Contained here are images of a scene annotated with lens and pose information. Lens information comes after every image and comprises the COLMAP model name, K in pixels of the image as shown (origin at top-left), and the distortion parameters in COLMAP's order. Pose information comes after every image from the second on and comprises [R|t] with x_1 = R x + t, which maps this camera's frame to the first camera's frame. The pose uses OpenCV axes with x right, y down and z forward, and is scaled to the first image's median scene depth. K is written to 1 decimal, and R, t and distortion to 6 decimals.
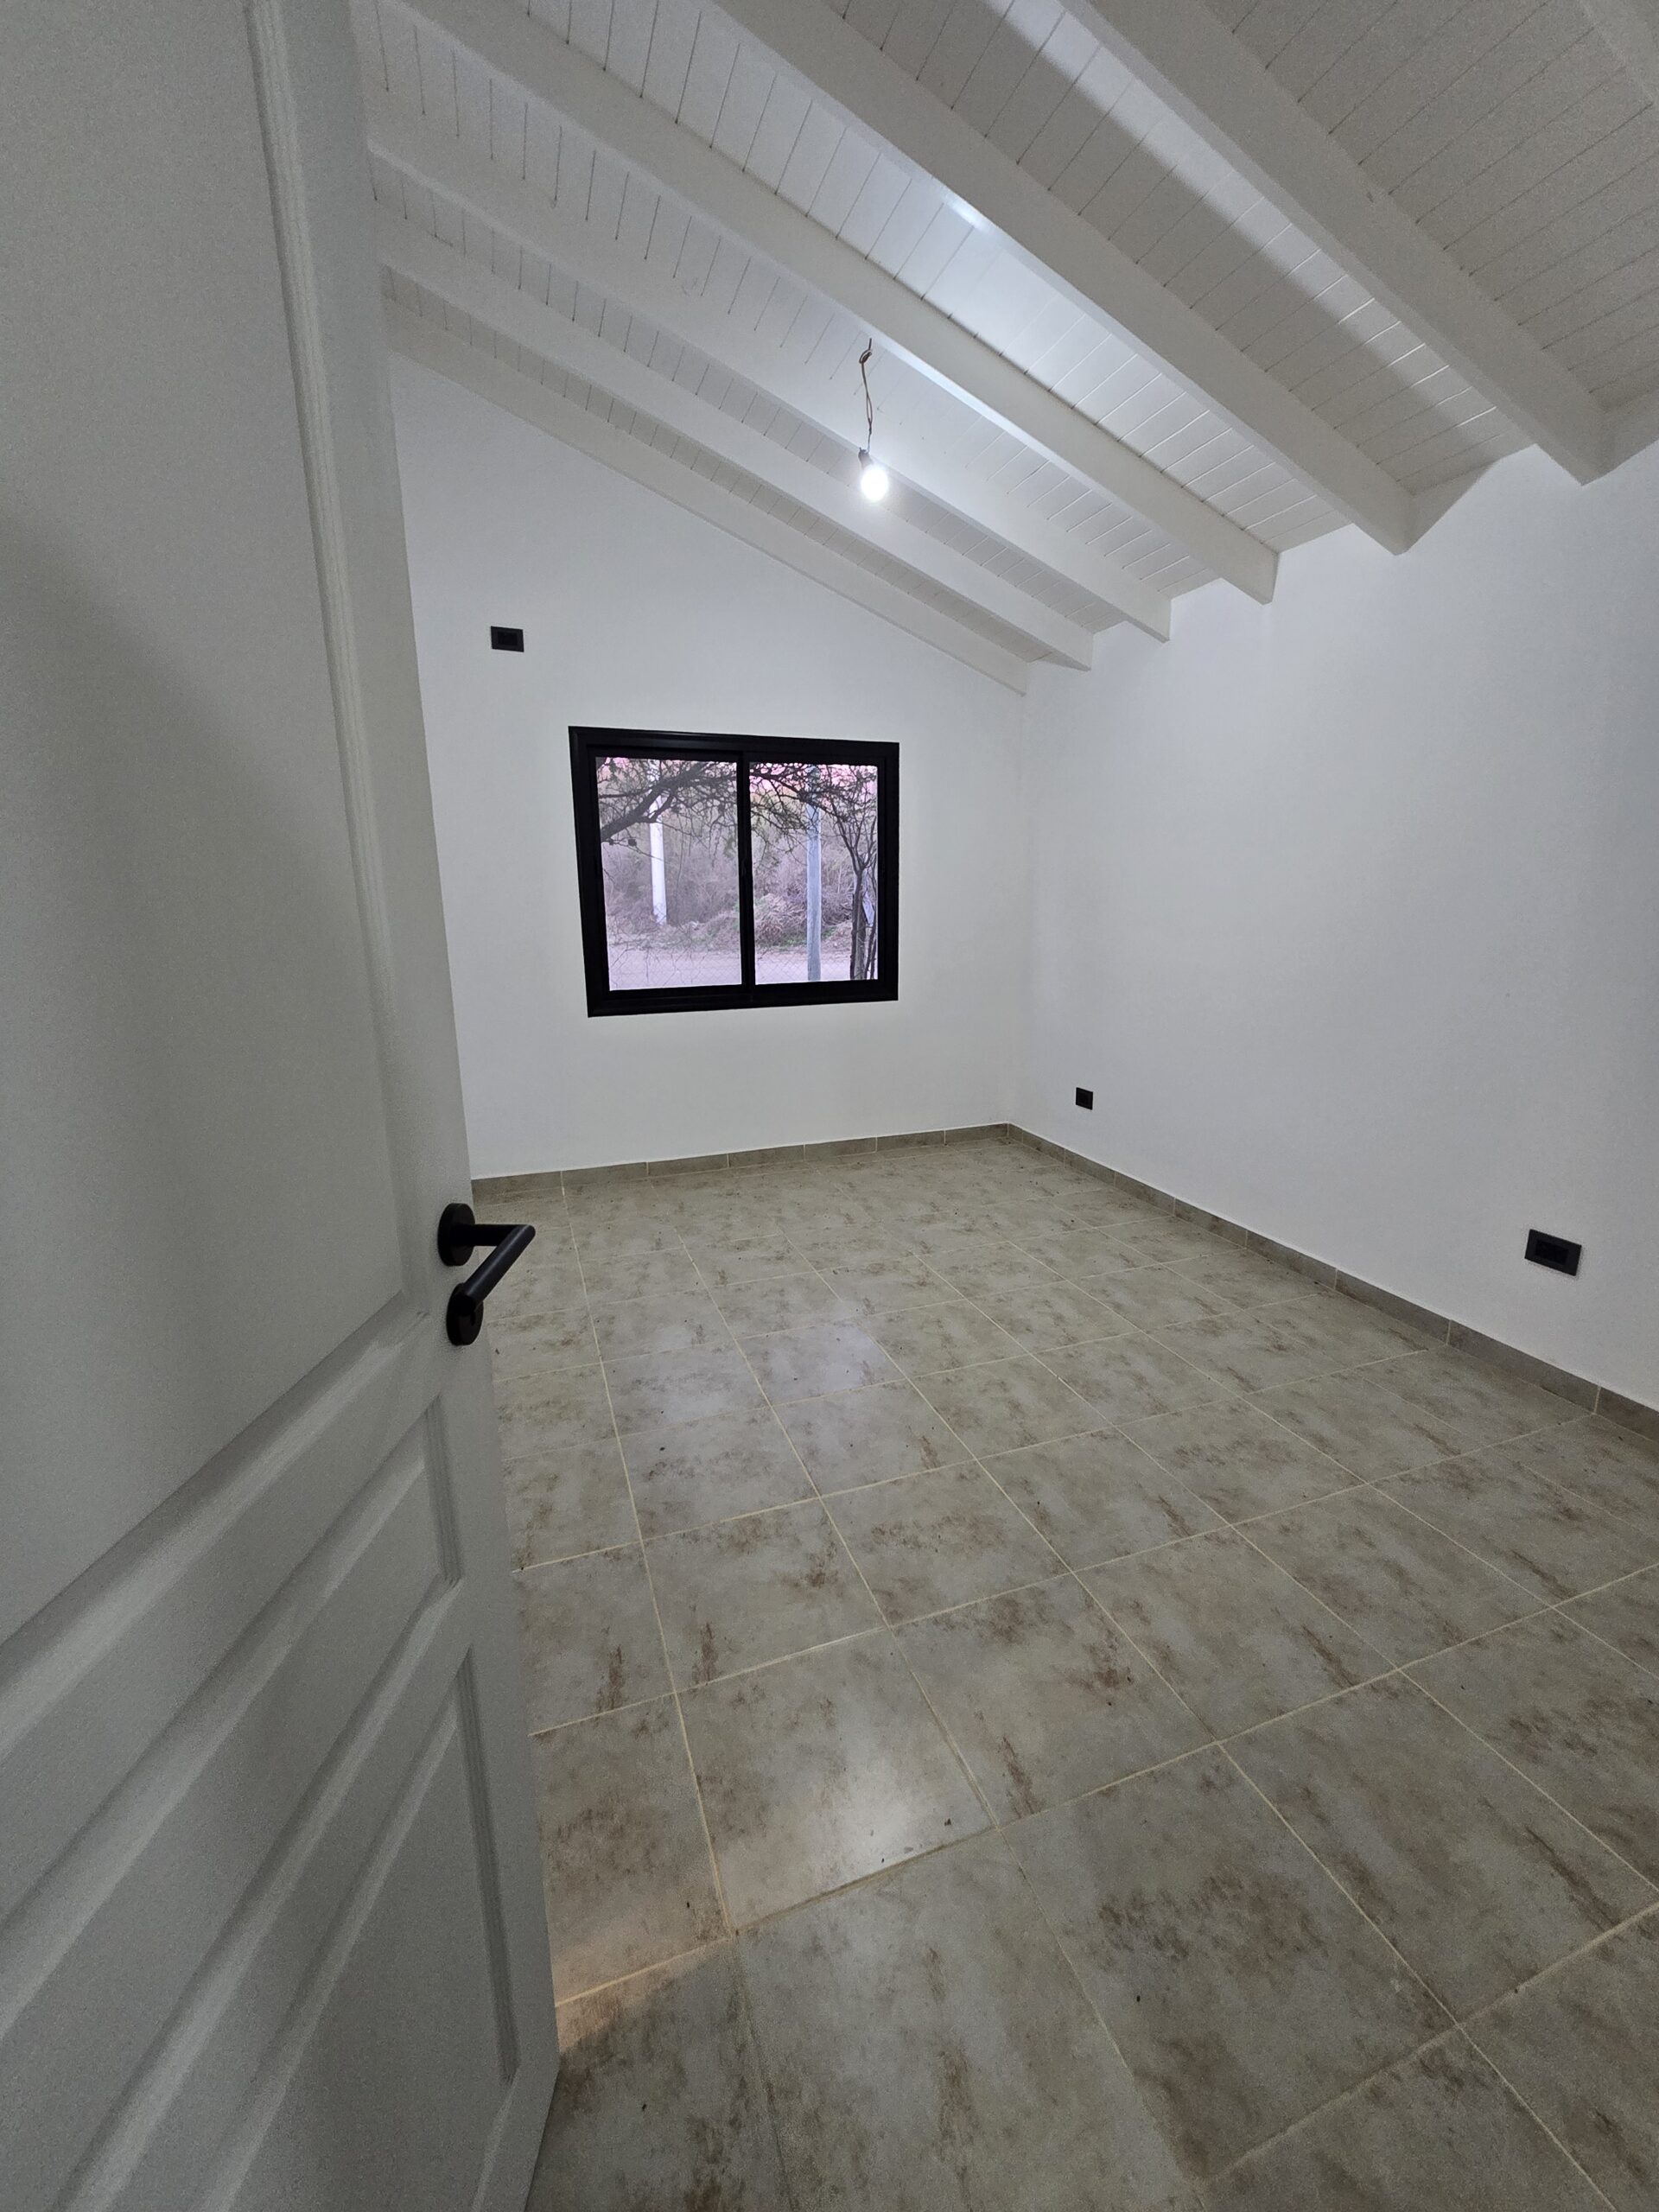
lens RADIAL K [[902.1, 0, 832.8], [0, 902.1, 1093.2], [0, 0, 1]] dist [0.000071, 0.000332]
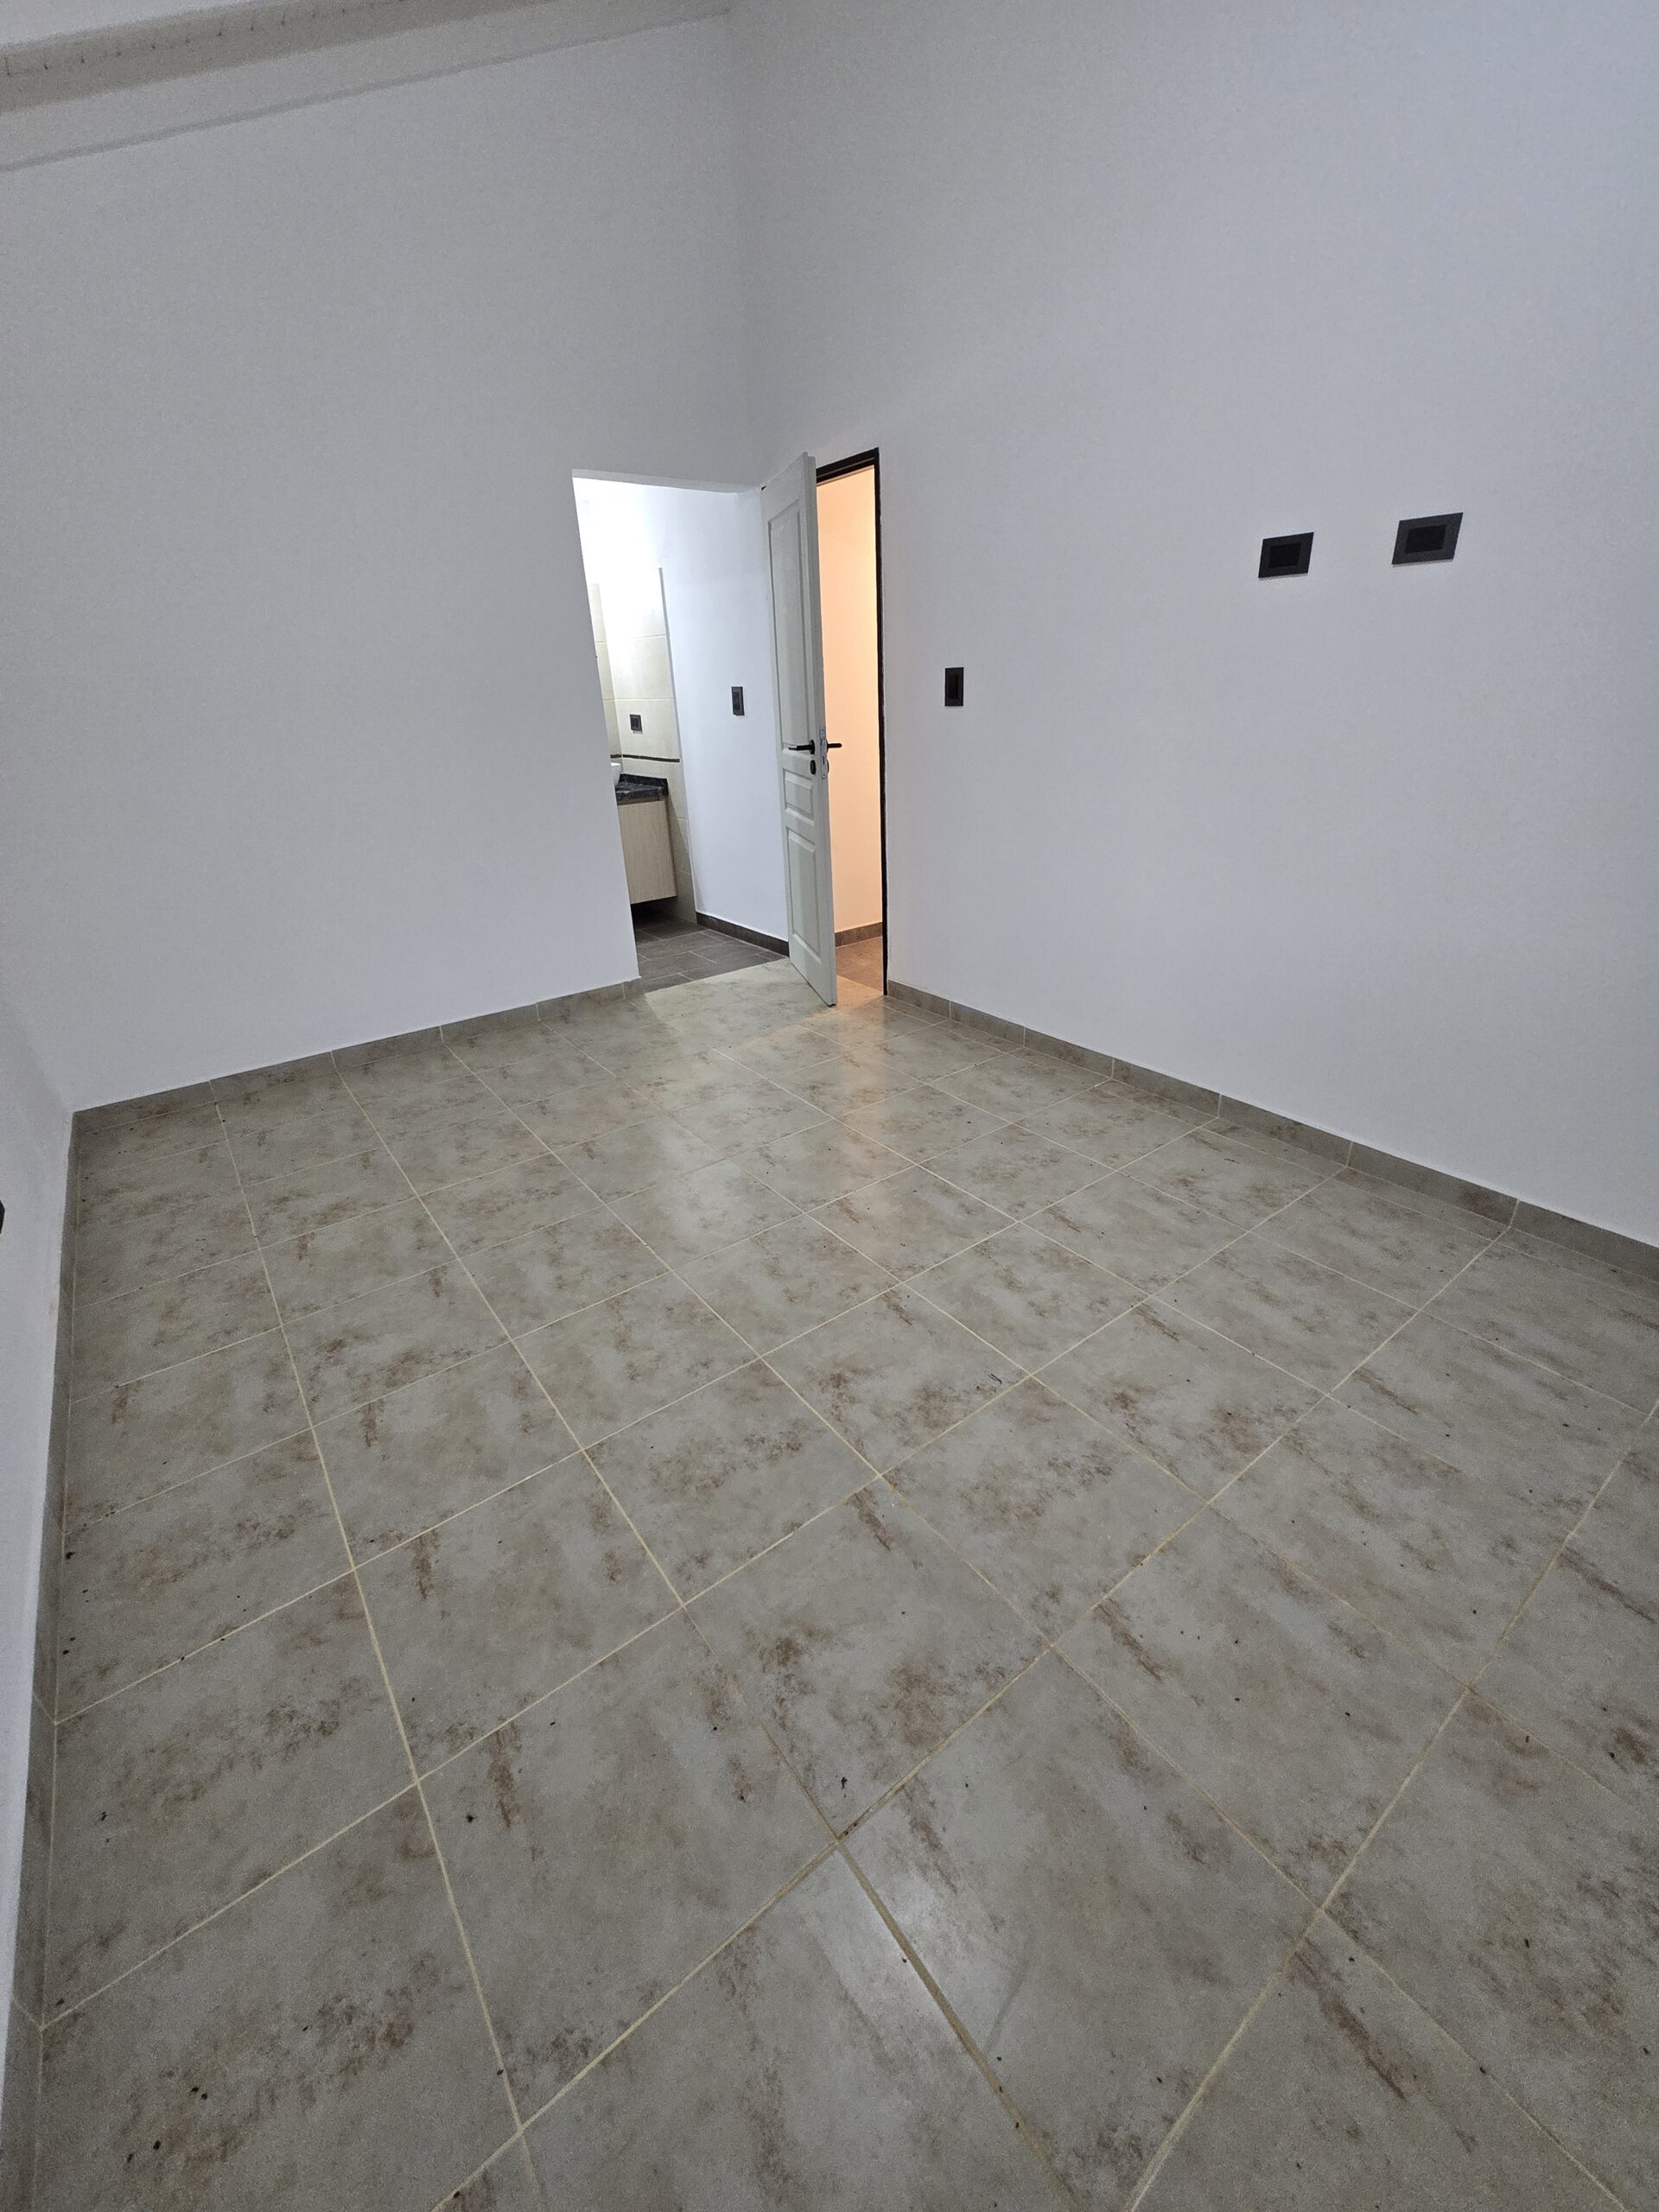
lens RADIAL K [[902.1, 0, 832.8], [0, 902.1, 1093.2], [0, 0, 1]] dist [0.000071, 0.000332]
pose [[-0.955431, 0.165606, -0.244389, 0.224147], [-0.016282, 0.797016, 0.603739, -0.302903], [0.294765, 0.580810, -0.758797, 1.392267]]
